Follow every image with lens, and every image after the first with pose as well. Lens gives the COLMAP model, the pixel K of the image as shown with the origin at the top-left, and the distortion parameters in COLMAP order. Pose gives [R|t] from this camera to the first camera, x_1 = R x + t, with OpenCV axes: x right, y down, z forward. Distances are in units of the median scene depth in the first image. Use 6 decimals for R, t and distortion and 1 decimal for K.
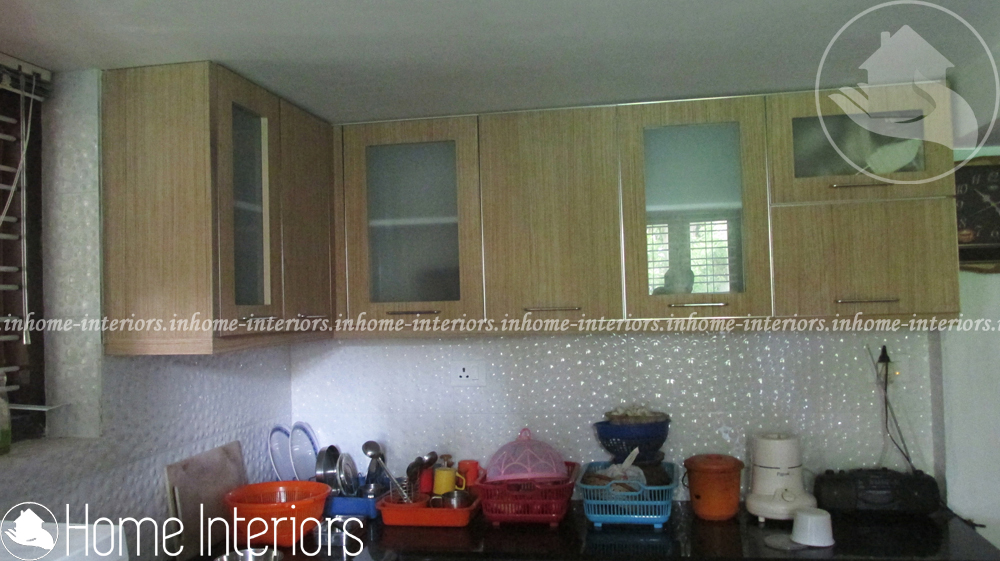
lens RADIAL K [[824.7, 0, 497.8], [0, 824.7, 278.0], [0, 0, 1]] dist [-0.041836, 0.019864]
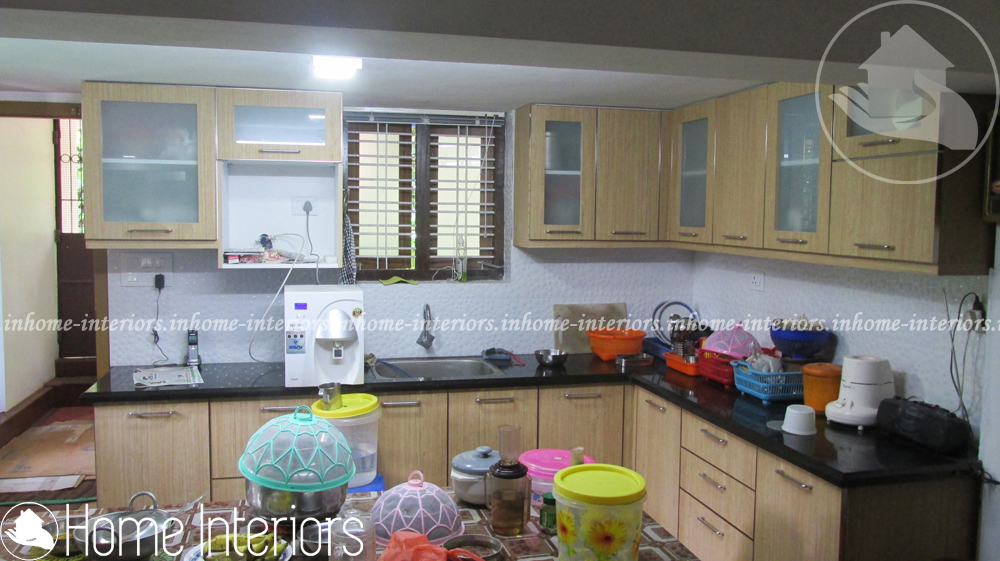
lens RADIAL K [[824.7, 0, 497.8], [0, 824.7, 278.0], [0, 0, 1]] dist [-0.041836, 0.019864]
pose [[0.411058, 0.105599, -0.905472, 1.210348], [0.004719, 0.993008, 0.117950, -0.061695], [0.911597, -0.052757, 0.407686, 0.060296]]
